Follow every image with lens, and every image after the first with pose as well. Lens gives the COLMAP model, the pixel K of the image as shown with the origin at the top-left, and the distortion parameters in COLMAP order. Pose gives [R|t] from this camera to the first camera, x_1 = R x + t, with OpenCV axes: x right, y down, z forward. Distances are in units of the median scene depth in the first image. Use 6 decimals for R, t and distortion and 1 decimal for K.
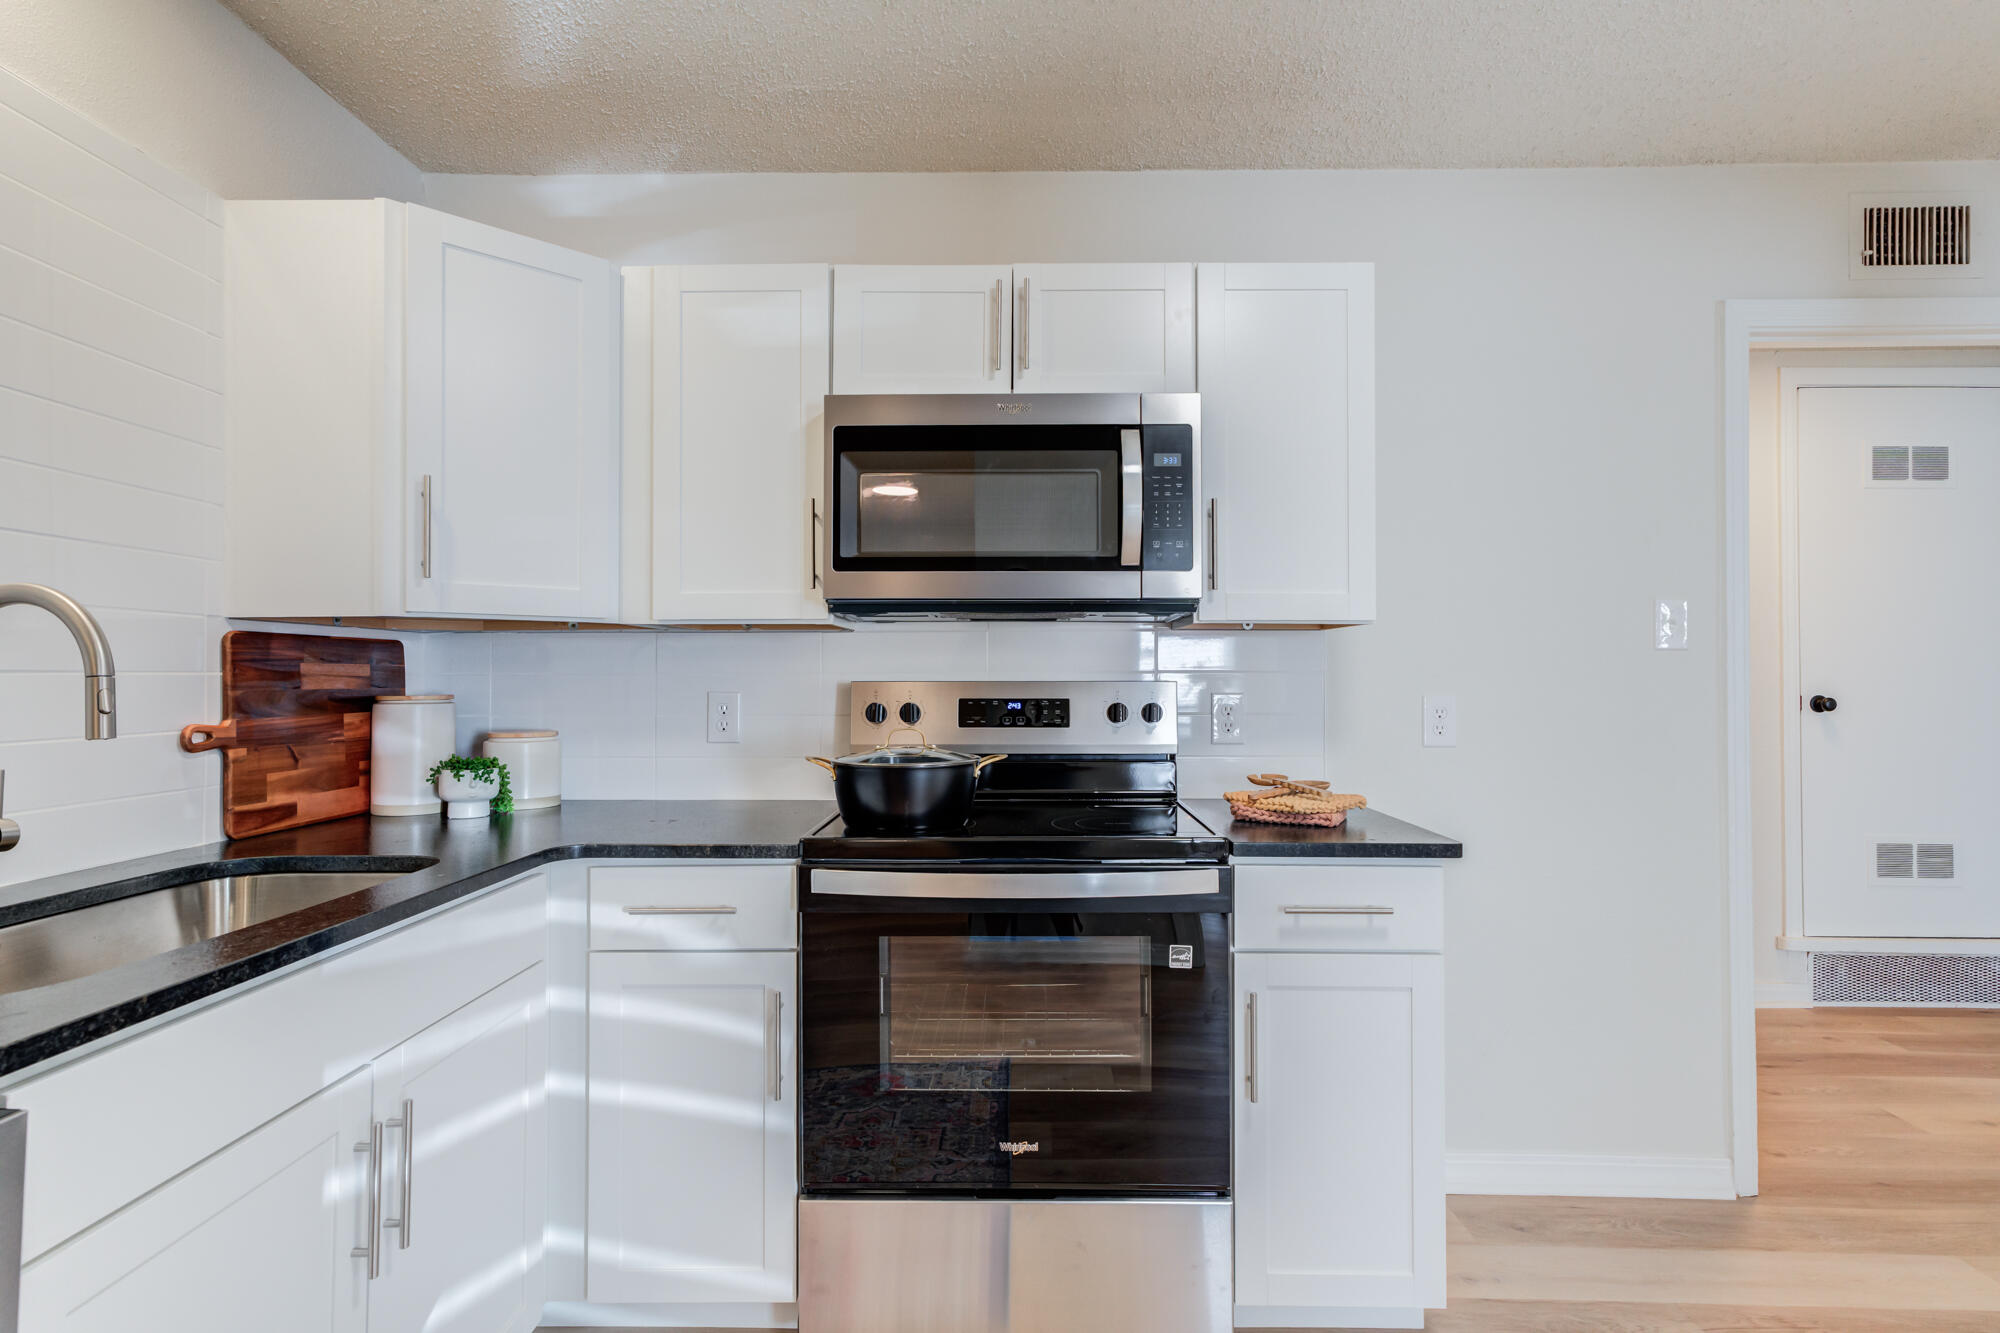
lens RADIAL K [[980.9, 0, 1000.0], [0, 980.9, 666.5], [0, 0, 1]] dist [-0.000820, -0.000116]
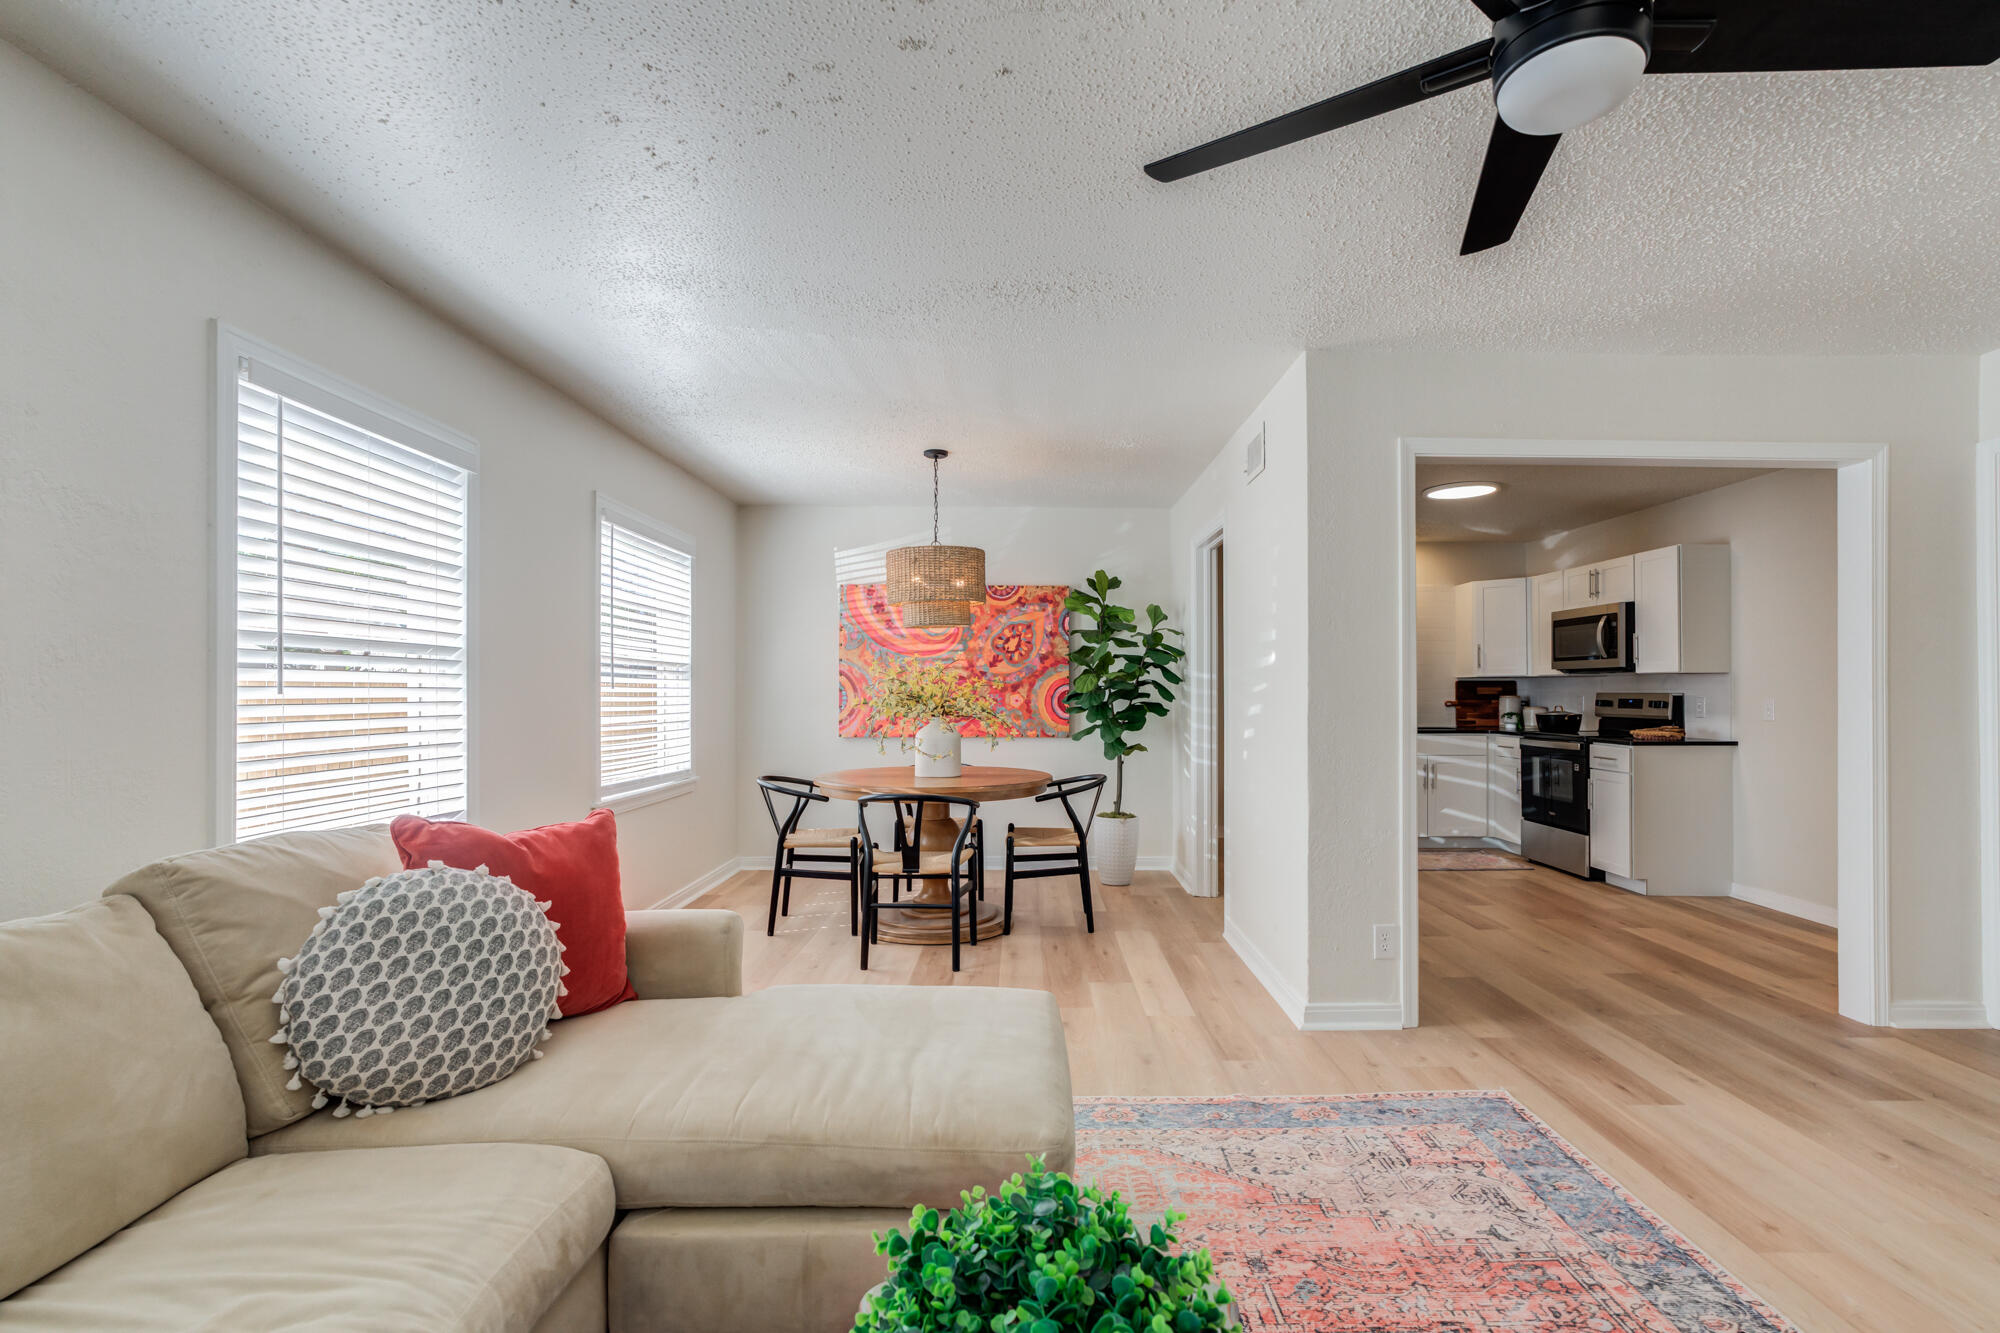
lens RADIAL K [[926.5, 0, 1026.2], [0, 926.5, 681.7], [0, 0, 1]] dist [-0.014568, 0.015791]
pose [[0.025455, -0.007384, -0.999649, 3.144312], [0.011646, 0.999907, -0.007090, -0.021281], [0.999608, -0.011462, 0.025539, -0.998430]]
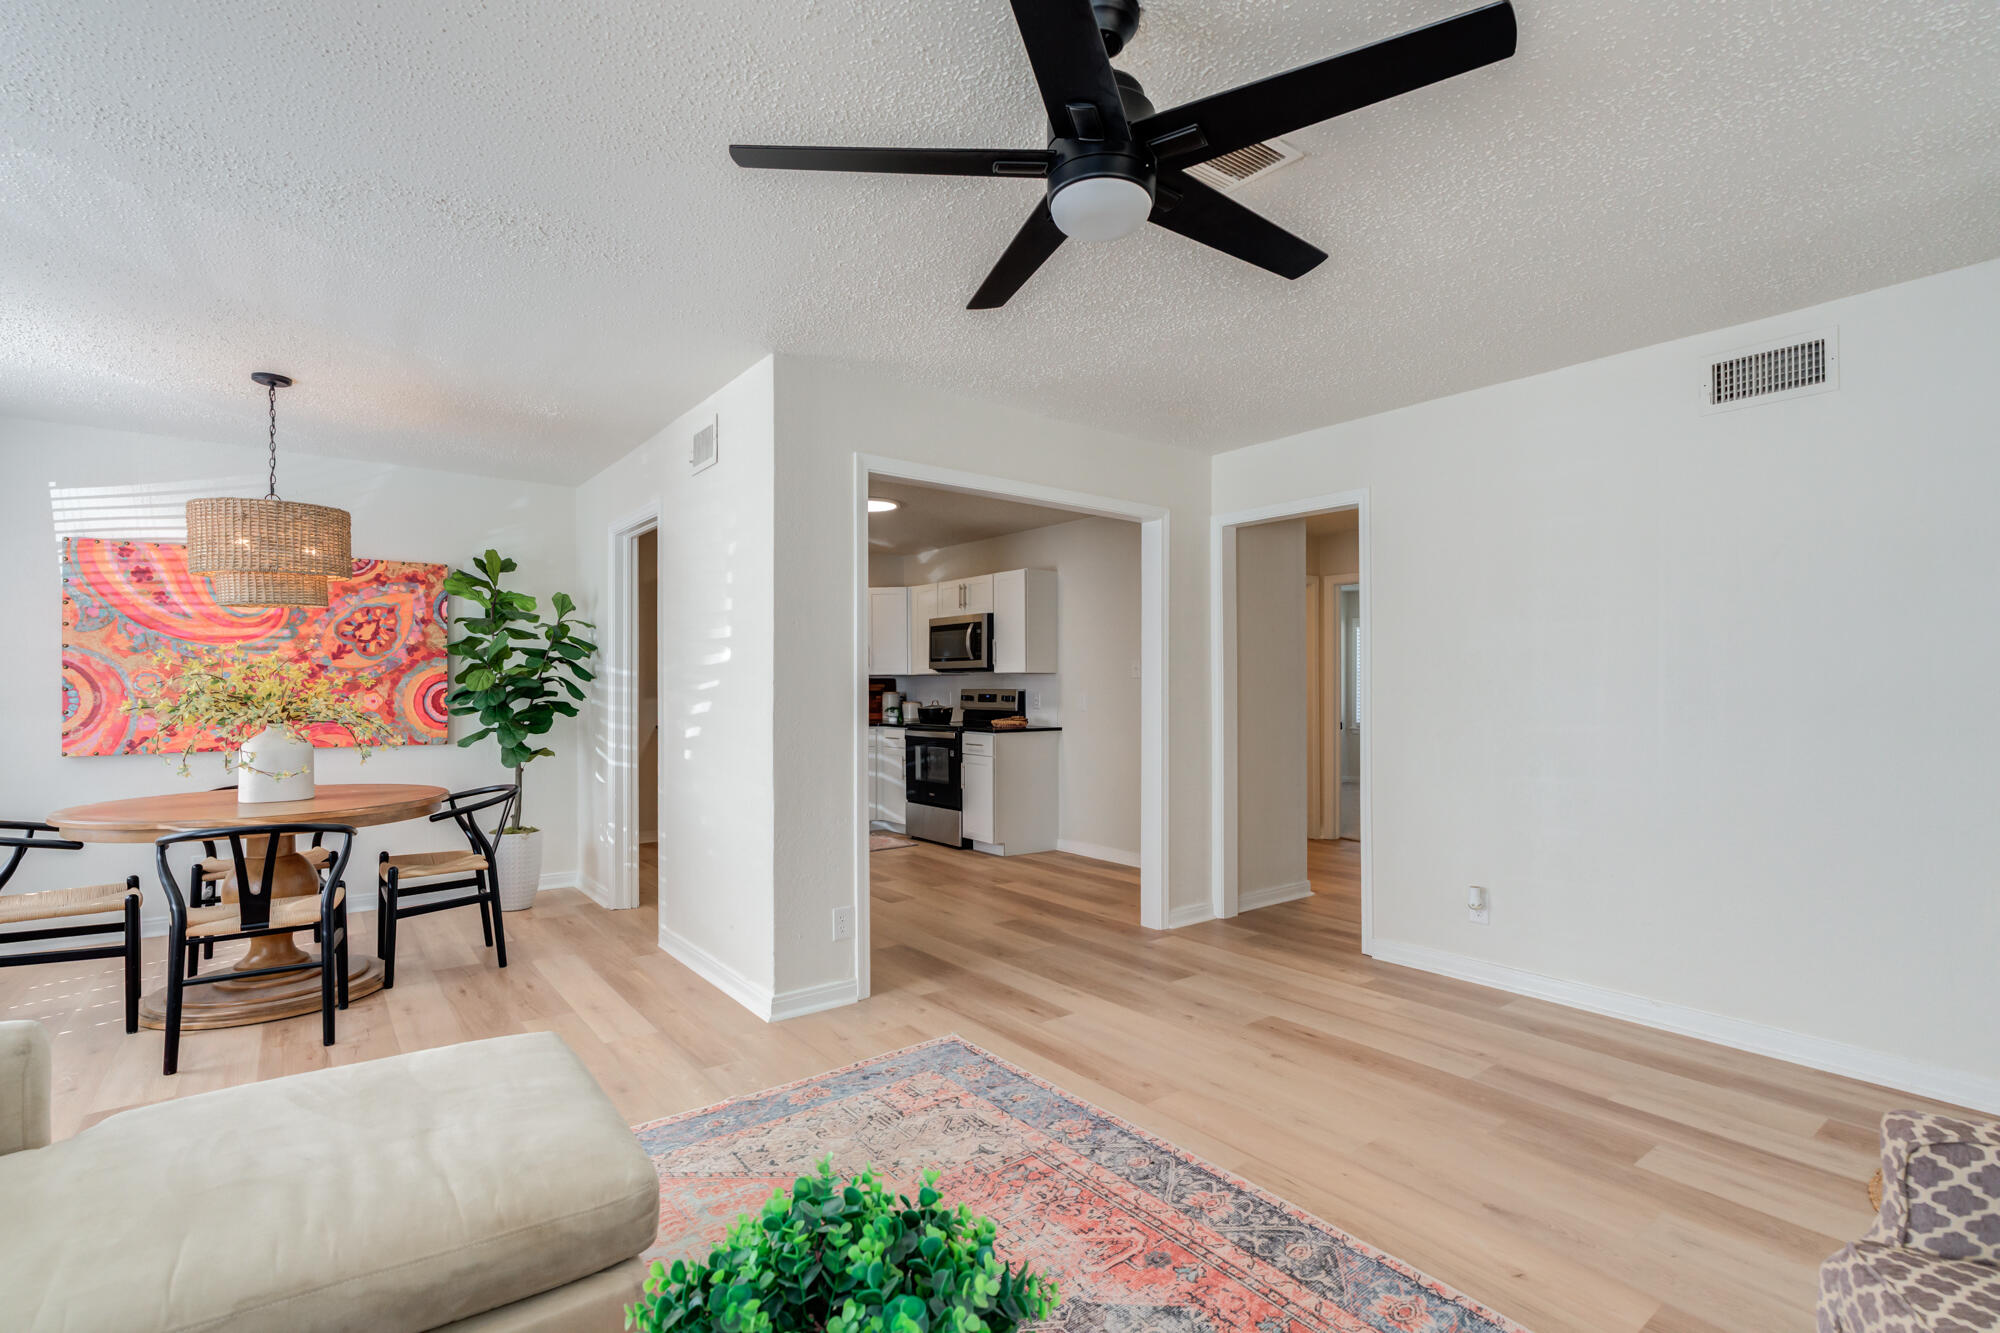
lens RADIAL K [[943.9, 0, 1001.3], [0, 943.9, 681.9], [0, 0, 1]] dist [-0.022048, 0.023132]
pose [[0.619800, -0.003365, -0.784753, 3.103328], [0.010164, 0.999941, 0.003740, -0.025092], [0.784694, -0.010295, 0.619797, -1.201835]]
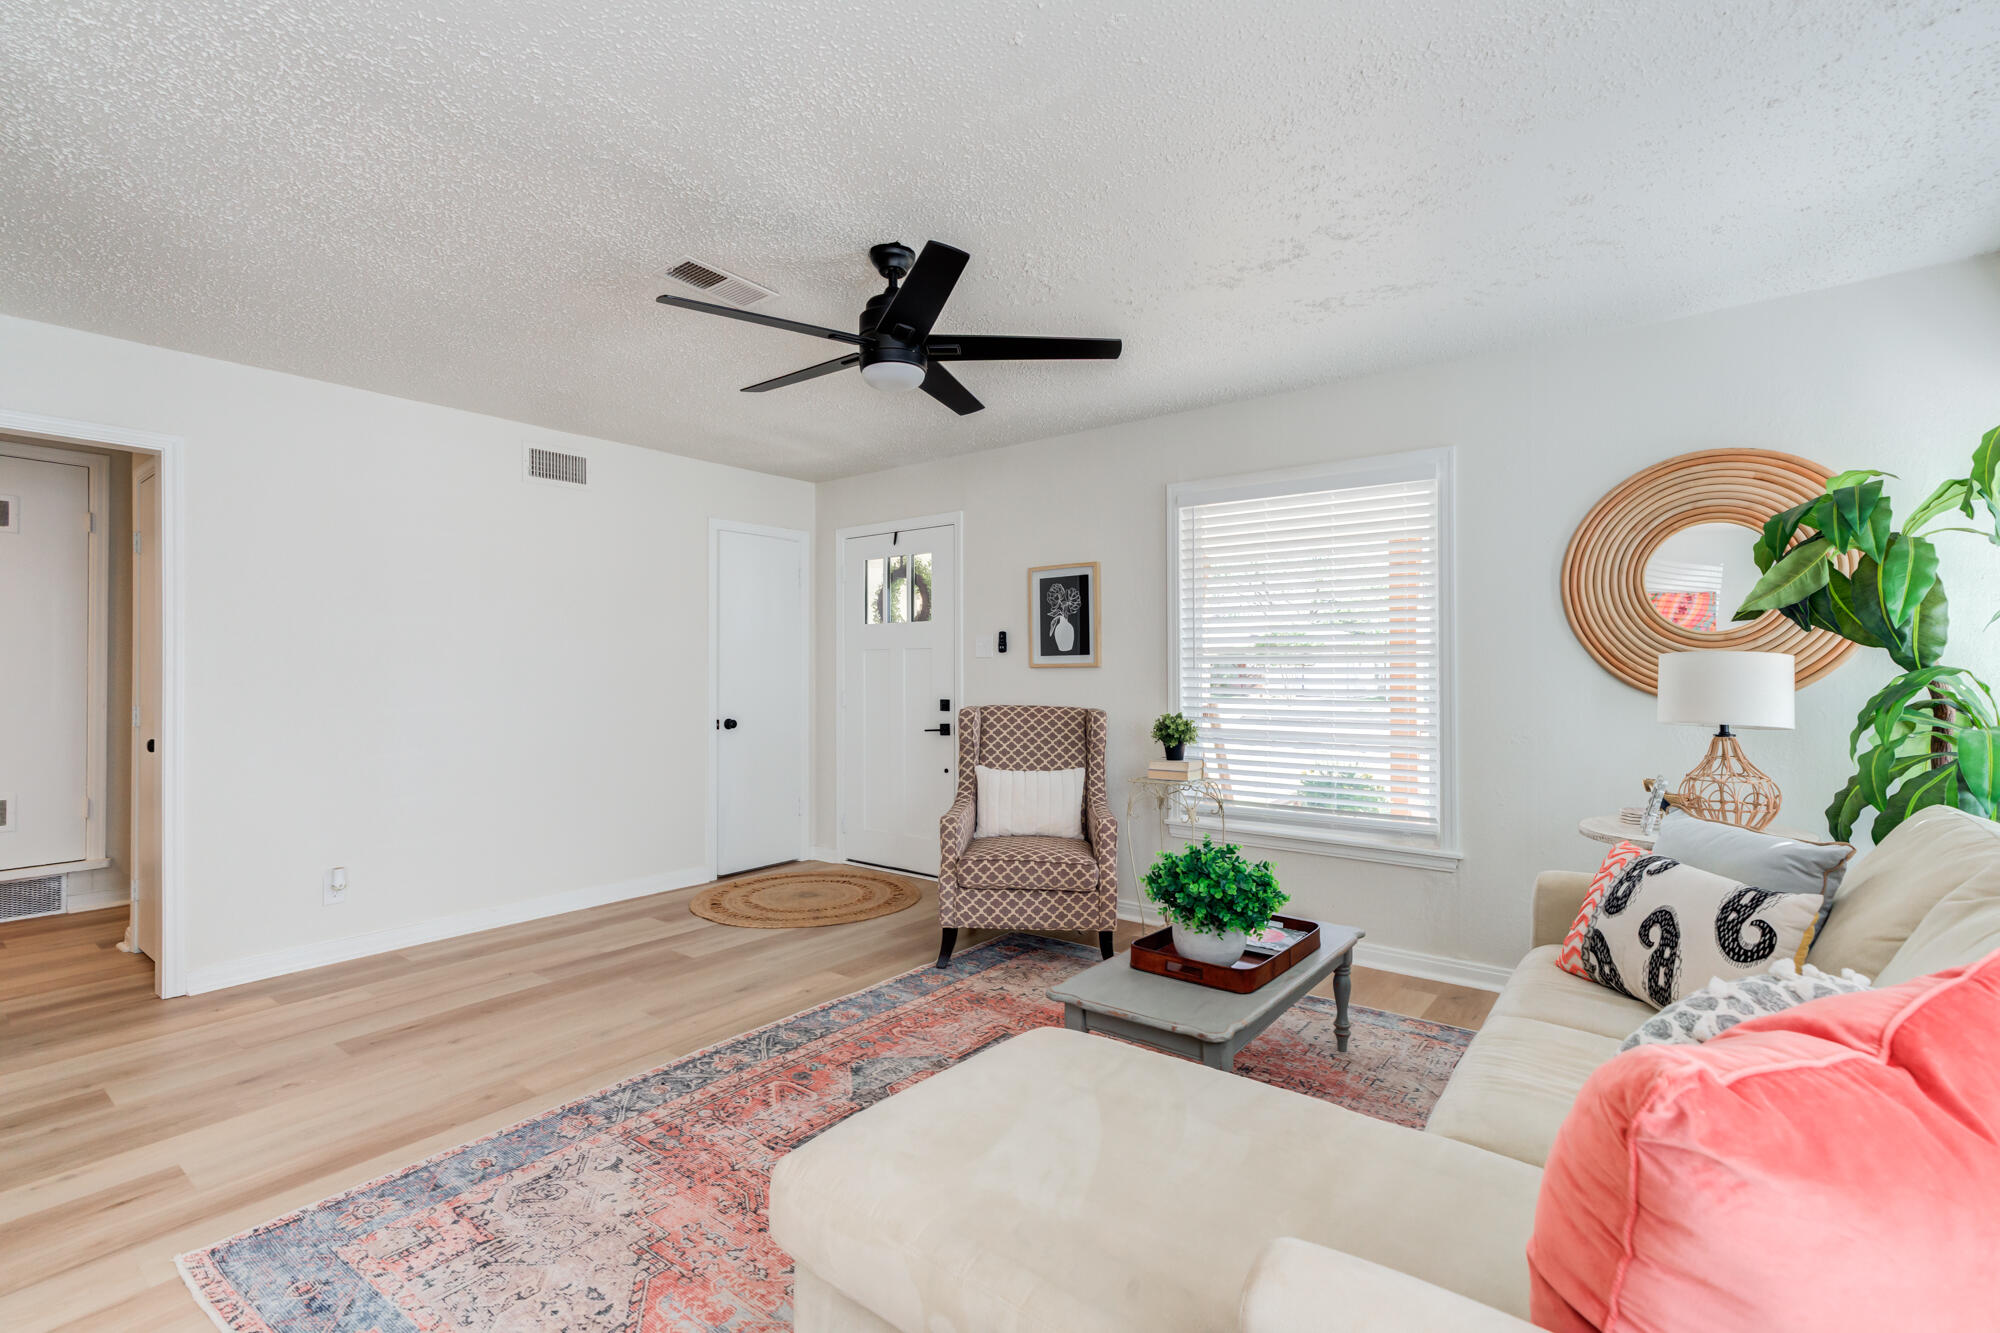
lens RADIAL K [[901.0, 0, 1003.7], [0, 901.0, 672.4], [0, 0, 1]] dist [-0.021359, 0.016097]
pose [[0.593925, -0.004203, 0.804510, 1.462486], [-0.004491, 0.999953, 0.008540, -0.029846], [-0.804508, -0.008686, 0.593878, -1.515499]]
